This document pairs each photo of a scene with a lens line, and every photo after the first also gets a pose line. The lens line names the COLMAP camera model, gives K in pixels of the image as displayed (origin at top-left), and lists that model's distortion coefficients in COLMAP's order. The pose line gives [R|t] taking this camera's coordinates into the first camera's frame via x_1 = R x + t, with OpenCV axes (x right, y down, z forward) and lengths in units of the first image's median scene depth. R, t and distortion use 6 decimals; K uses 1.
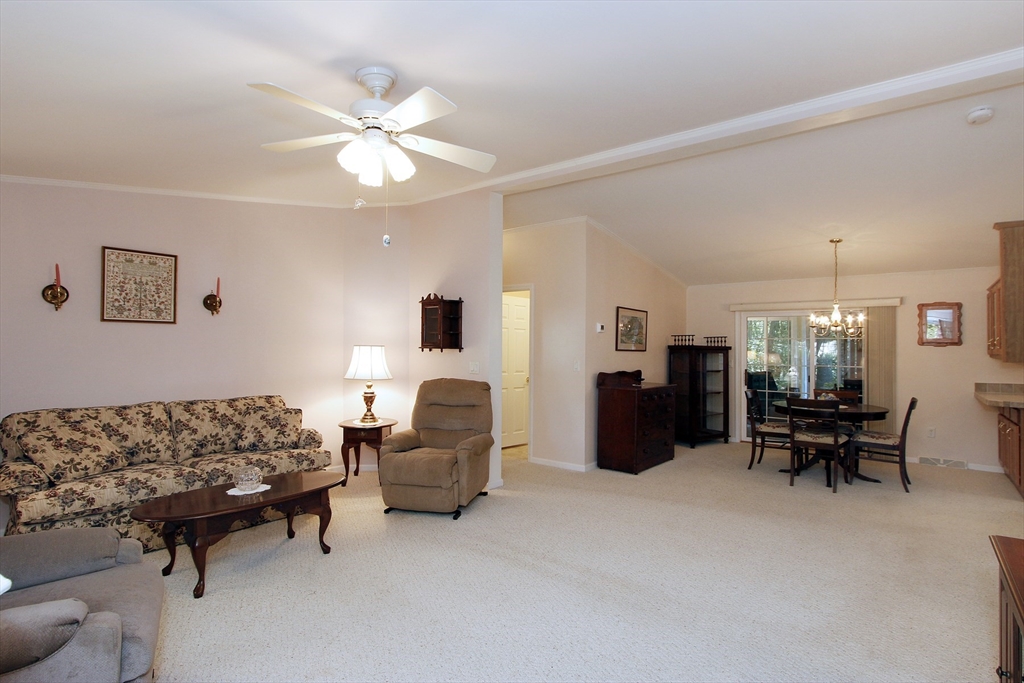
lens RADIAL K [[480.0, 0, 555.2], [0, 480.0, 353.2], [0, 0, 1]] dist [-0.000050, 0.000096]
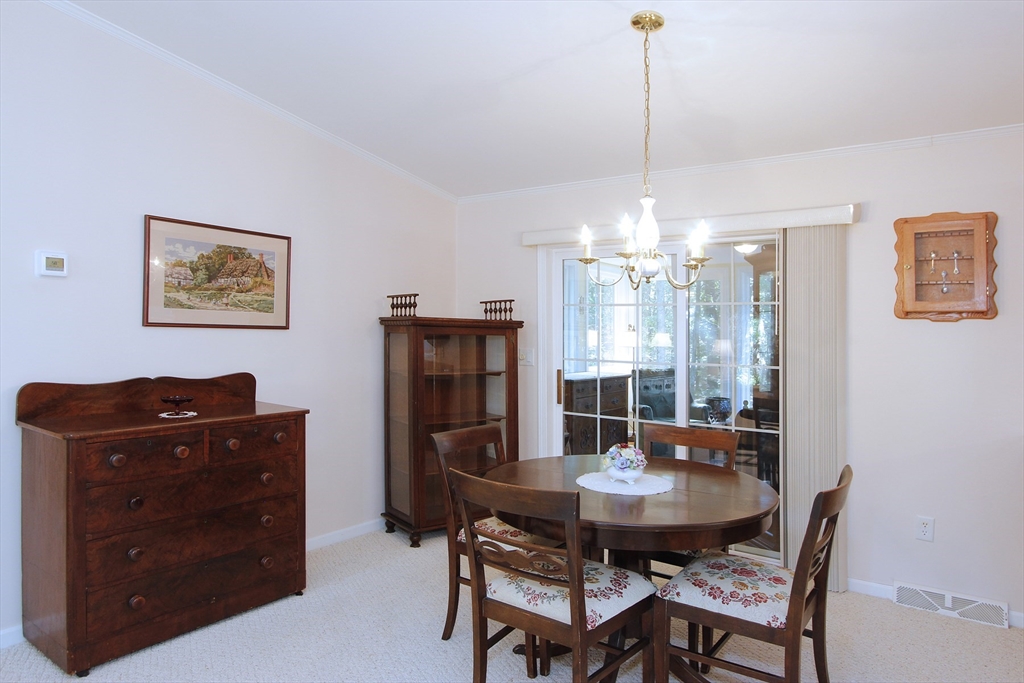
lens RADIAL K [[632.1, 0, 510.9], [0, 632.1, 335.4], [0, 0, 1]] dist [0.000500, -0.000734]
pose [[0.999707, 0.006868, 0.023223, 0.418336], [-0.006824, 0.999975, -0.001972, 0.001596], [-0.023236, 0.001813, 0.999728, 0.468740]]
